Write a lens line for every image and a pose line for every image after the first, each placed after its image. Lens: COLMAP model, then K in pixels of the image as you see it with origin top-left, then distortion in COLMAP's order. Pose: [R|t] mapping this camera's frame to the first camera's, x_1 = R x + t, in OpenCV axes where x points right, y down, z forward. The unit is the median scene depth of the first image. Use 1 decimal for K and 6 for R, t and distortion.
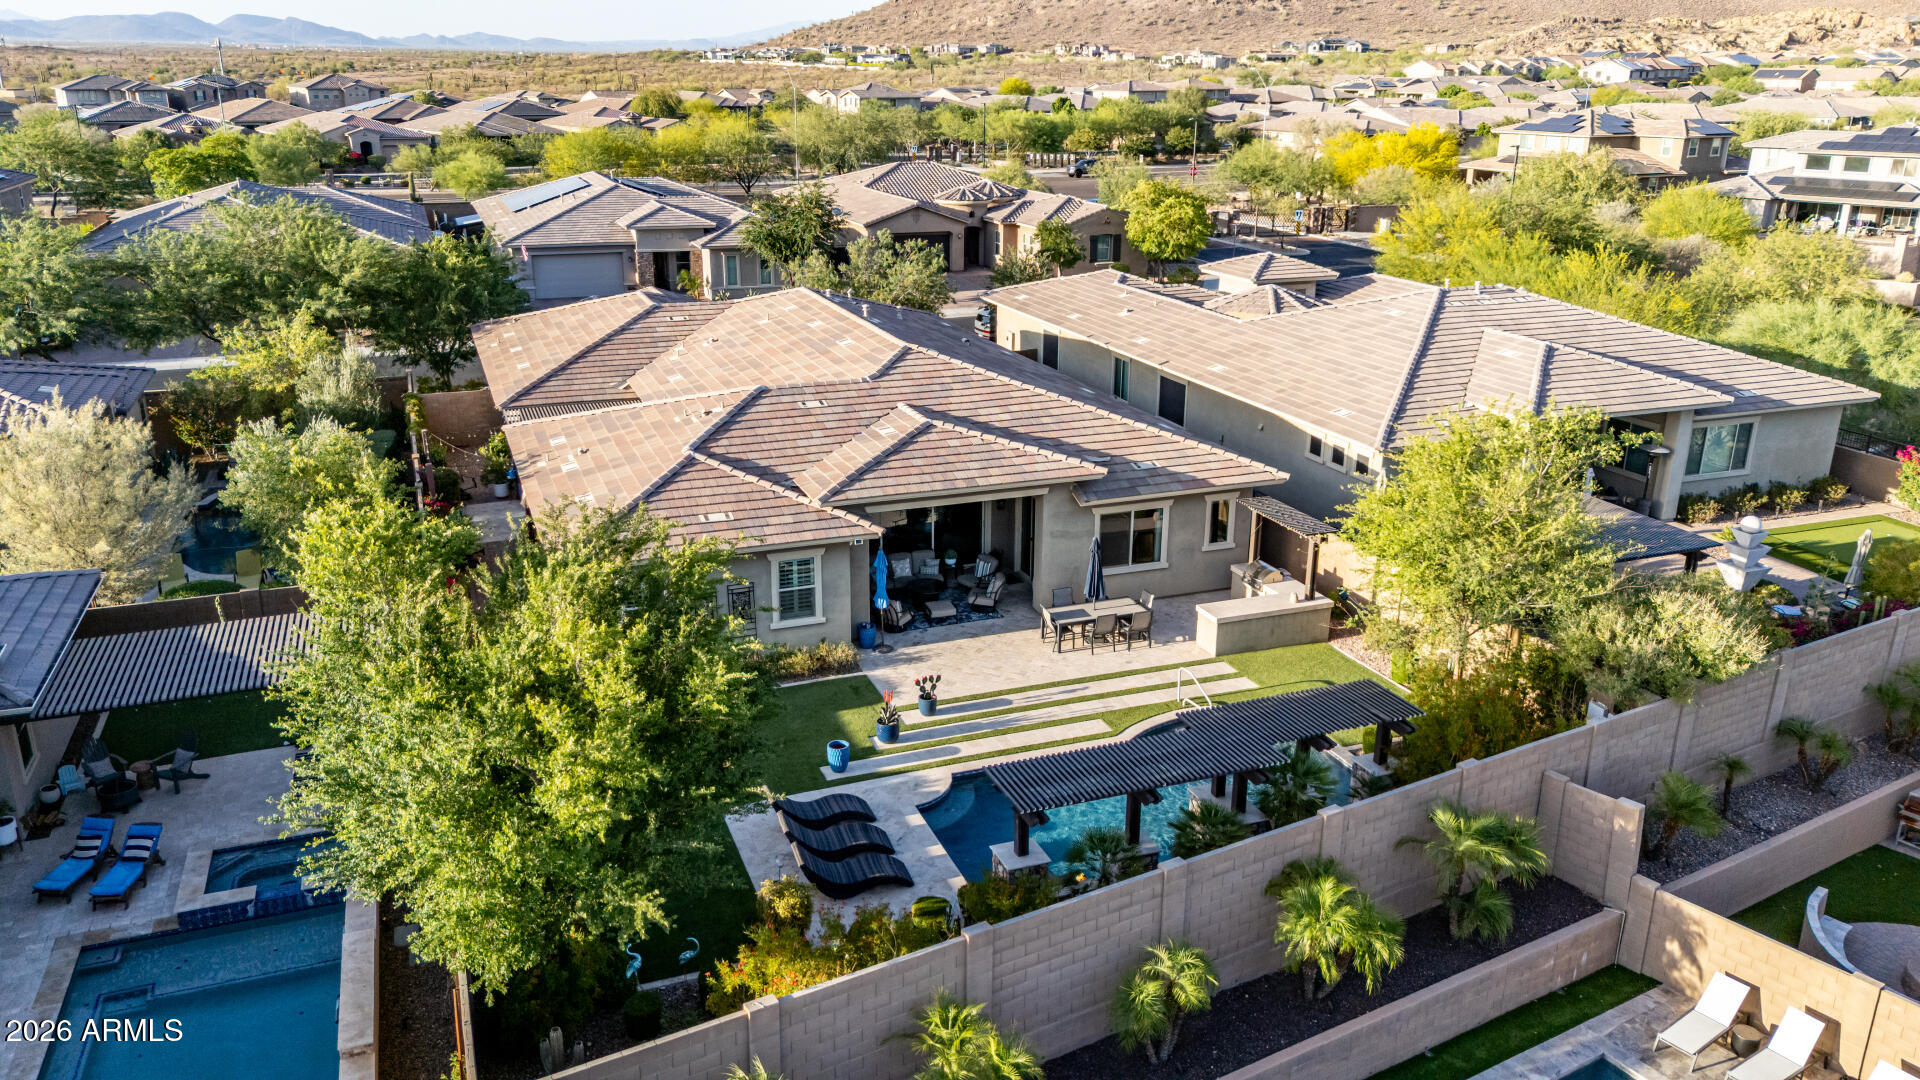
lens RADIAL K [[1407.7, 0, 960.0], [0, 1407.7, 540.0], [0, 0, 1]] dist [0.082432, -0.088163]
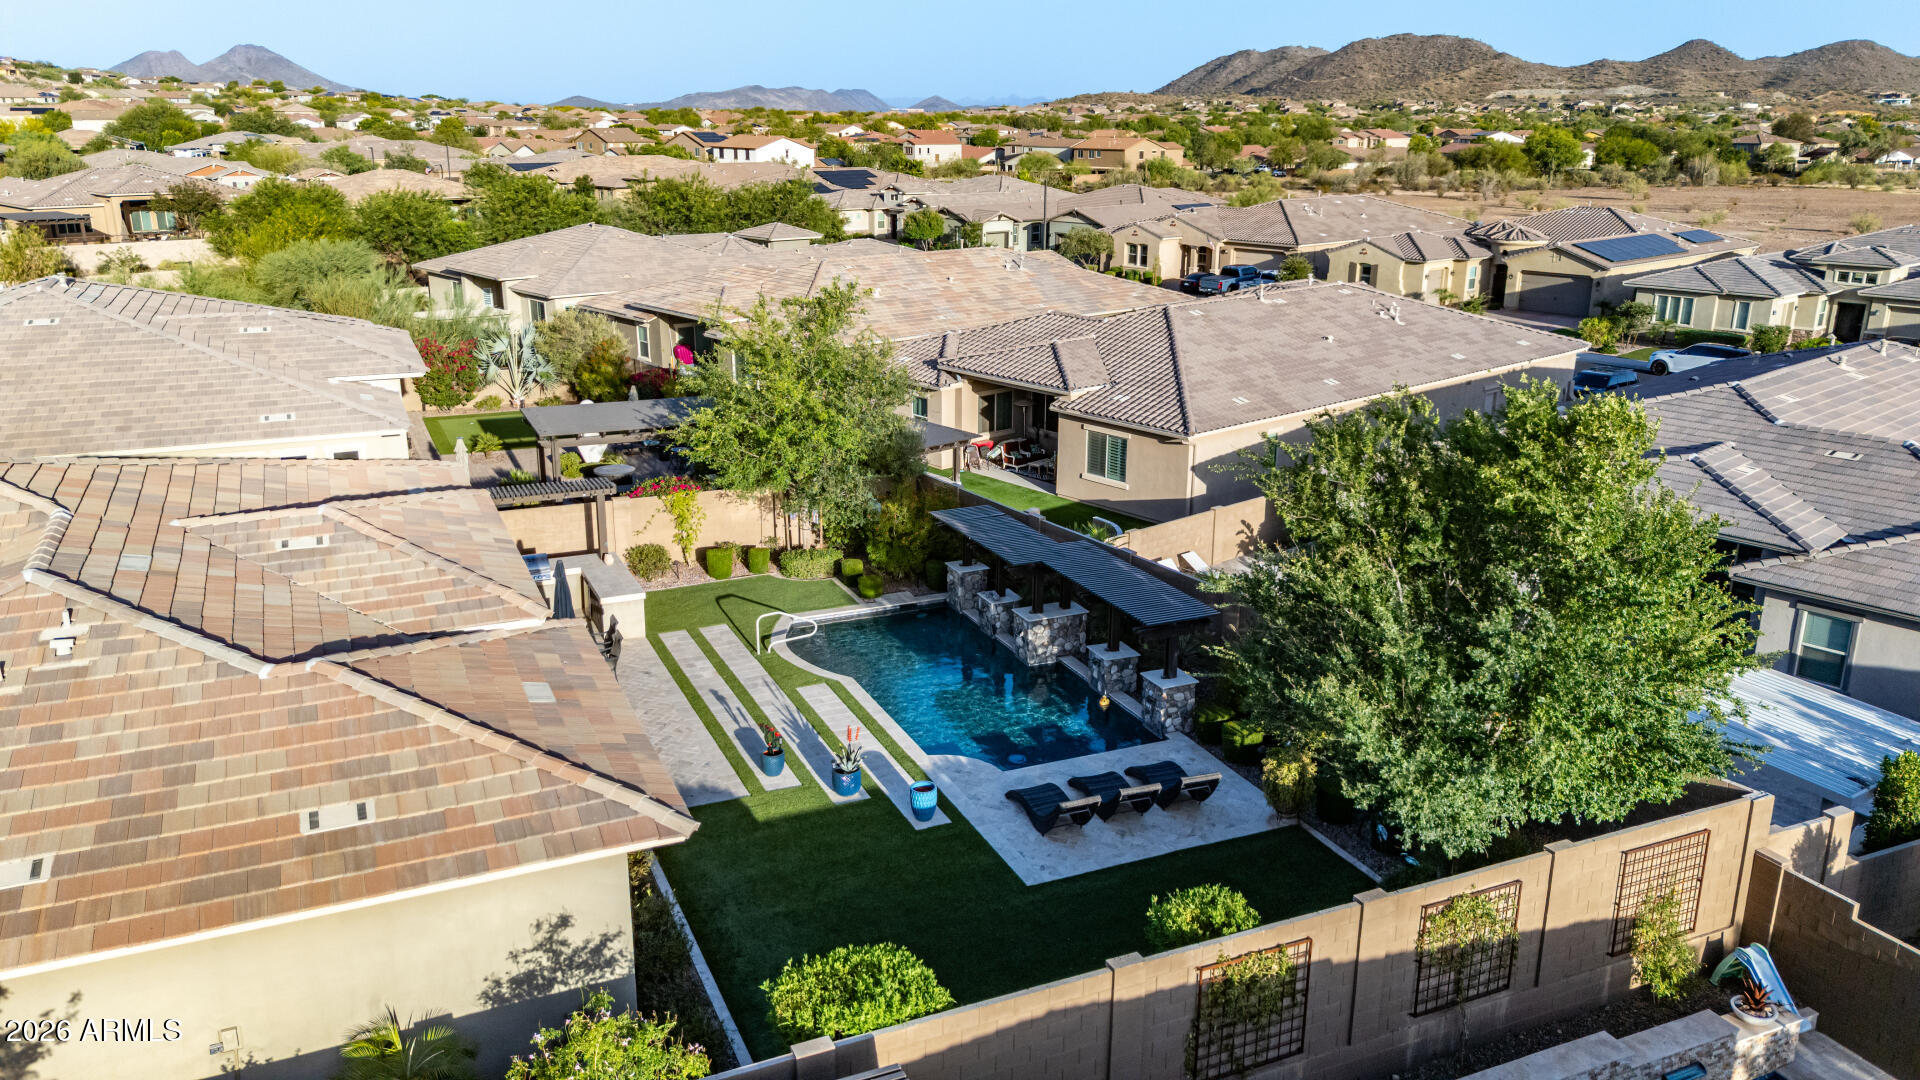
lens RADIAL K [[1413.9, 0, 958.9], [0, 1413.9, 527.8], [0, 0, 1]] dist [0.058267, -0.040532]
pose [[-0.056388, -0.289699, 0.955455, -0.650690], [0.312301, 0.903838, 0.292480, -0.177528], [-0.948308, 0.314882, 0.039507, 0.698888]]
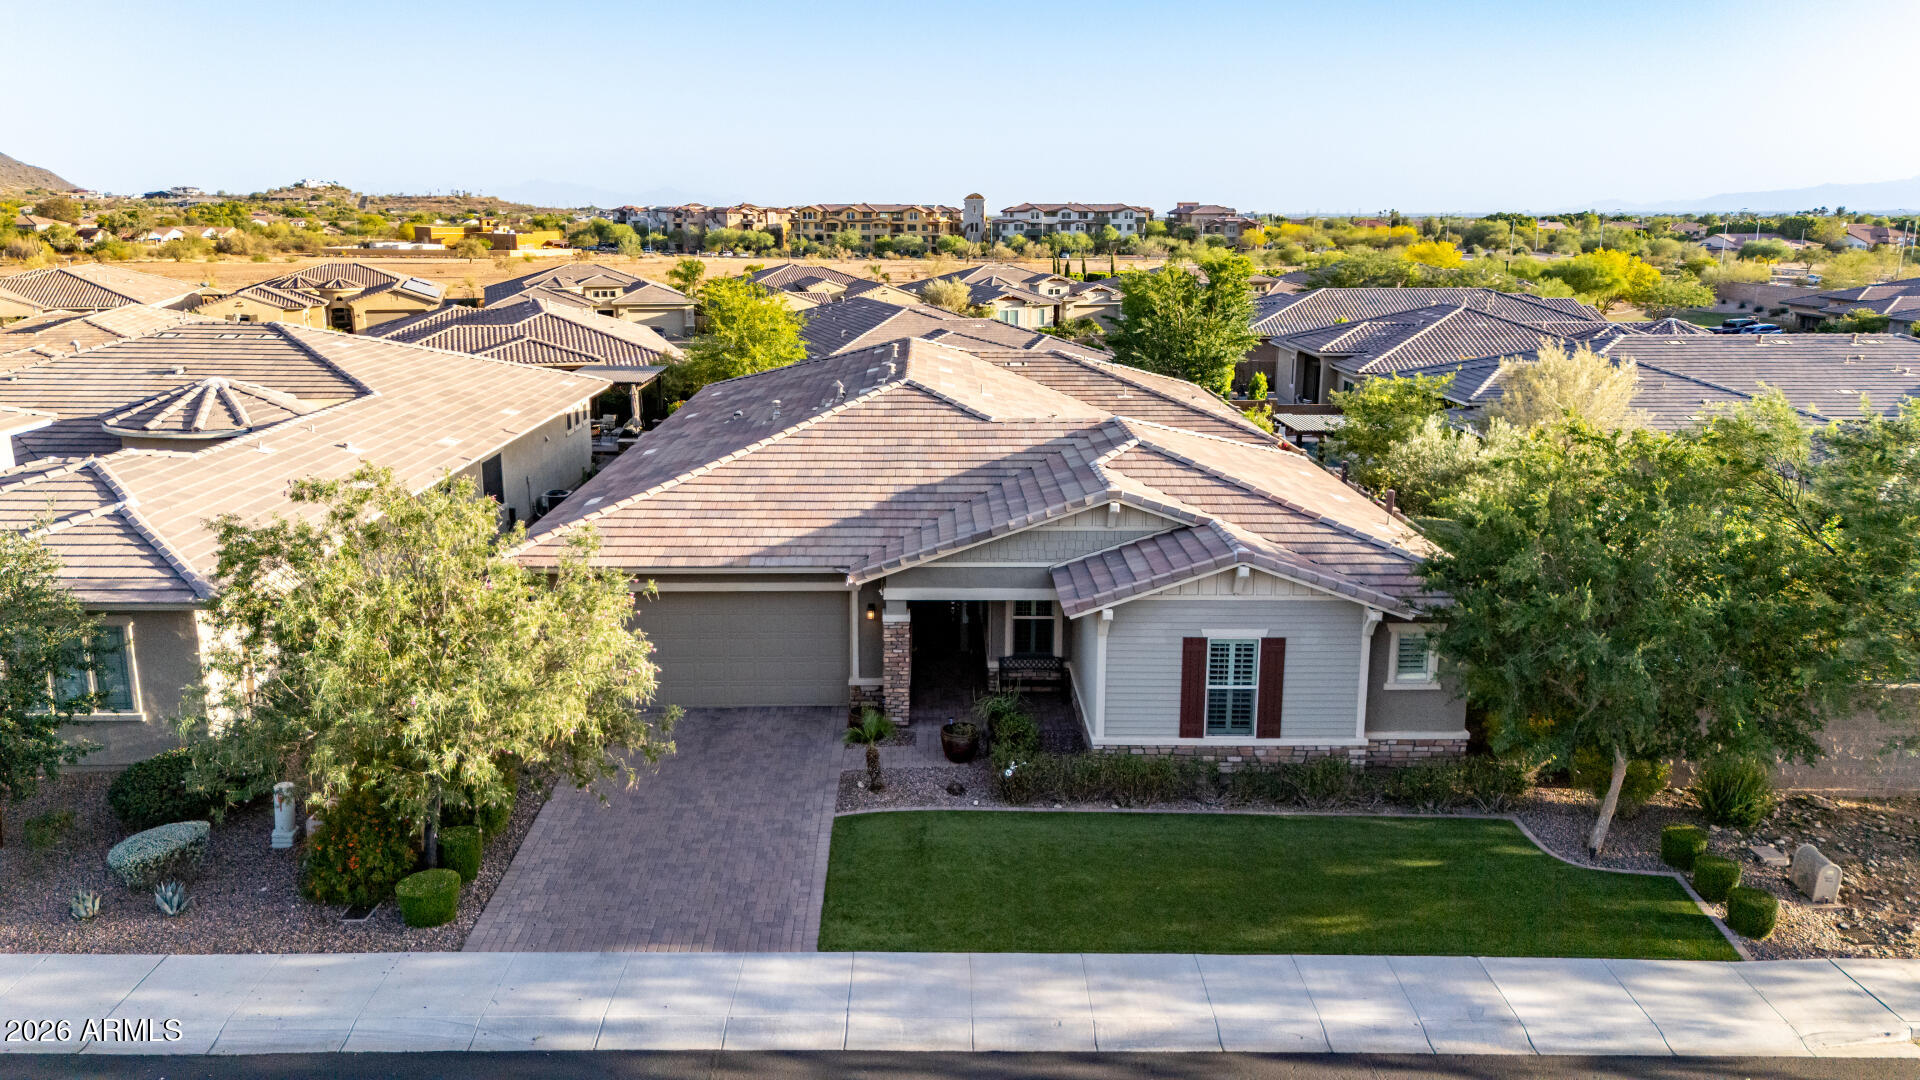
lens RADIAL K [[1407.7, 0, 960.0], [0, 1407.7, 540.0], [0, 0, 1]] dist [0.082432, -0.088163]
pose [[-0.939913, -0.089369, 0.329510, -0.512355], [0.098383, 0.853296, 0.512062, -0.638489], [-0.326932, 0.513711, -0.793231, 2.178089]]
